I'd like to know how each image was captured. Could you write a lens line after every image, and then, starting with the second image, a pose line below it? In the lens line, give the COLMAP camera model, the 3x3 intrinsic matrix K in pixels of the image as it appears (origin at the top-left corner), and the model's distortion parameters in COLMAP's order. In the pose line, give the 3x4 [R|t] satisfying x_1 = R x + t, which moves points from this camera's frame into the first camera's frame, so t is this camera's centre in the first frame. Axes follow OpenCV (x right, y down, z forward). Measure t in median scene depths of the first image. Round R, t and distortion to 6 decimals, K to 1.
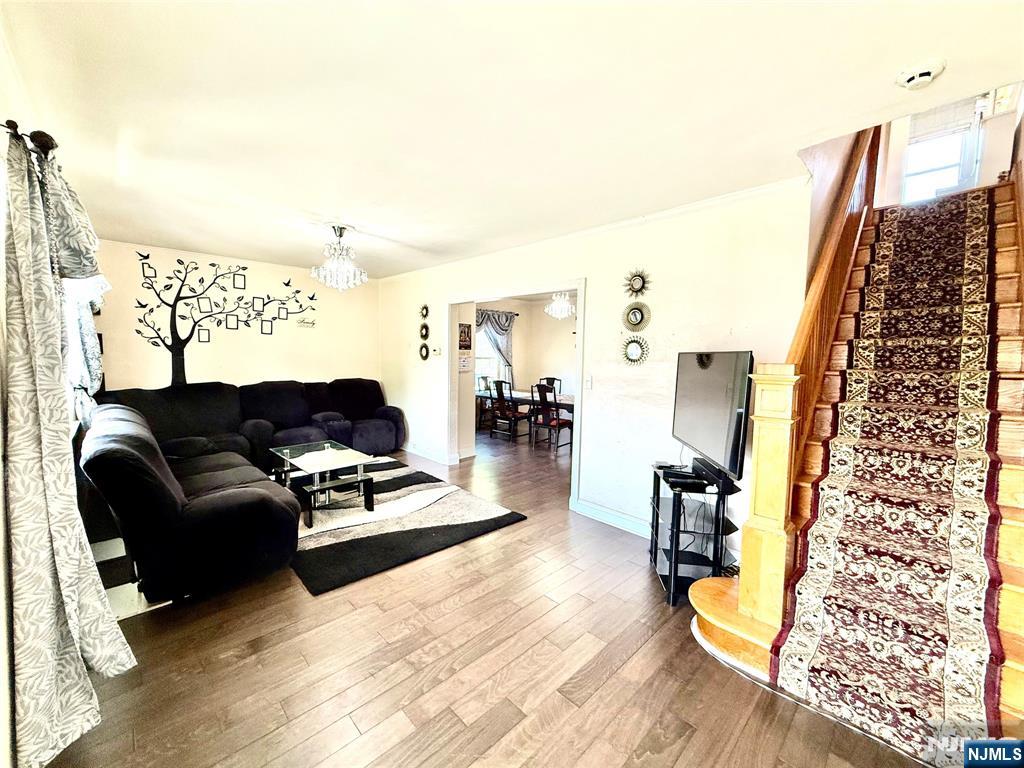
lens RADIAL K [[408.3, 0, 515.3], [0, 408.3, 381.8], [0, 0, 1]] dist [0.000610, -0.000092]
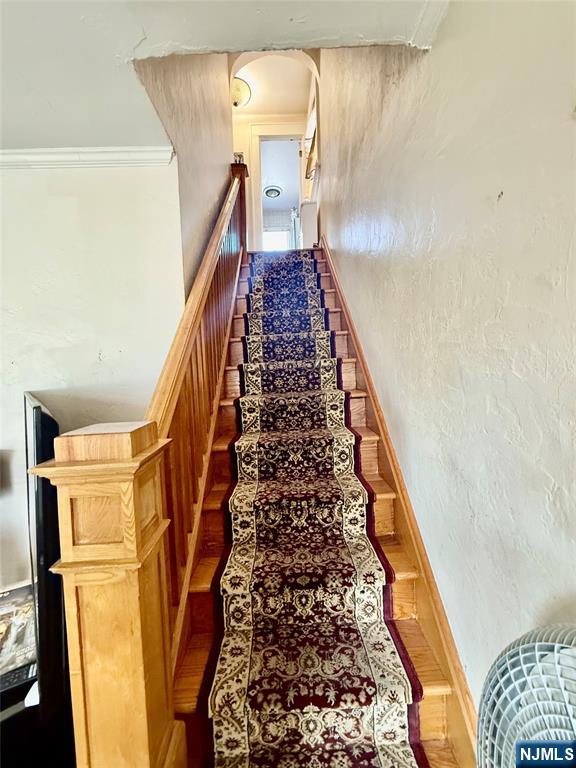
lens RADIAL K [[306.2, 0, 290.5], [0, 306.2, 381.9], [0, 0, 1]] dist [0.000610, -0.000092]
pose [[0.677713, -0.074747, 0.731518, 0.434560], [0.098942, 0.995043, 0.010010, -0.066777], [-0.728640, 0.065594, 0.681749, 0.499806]]
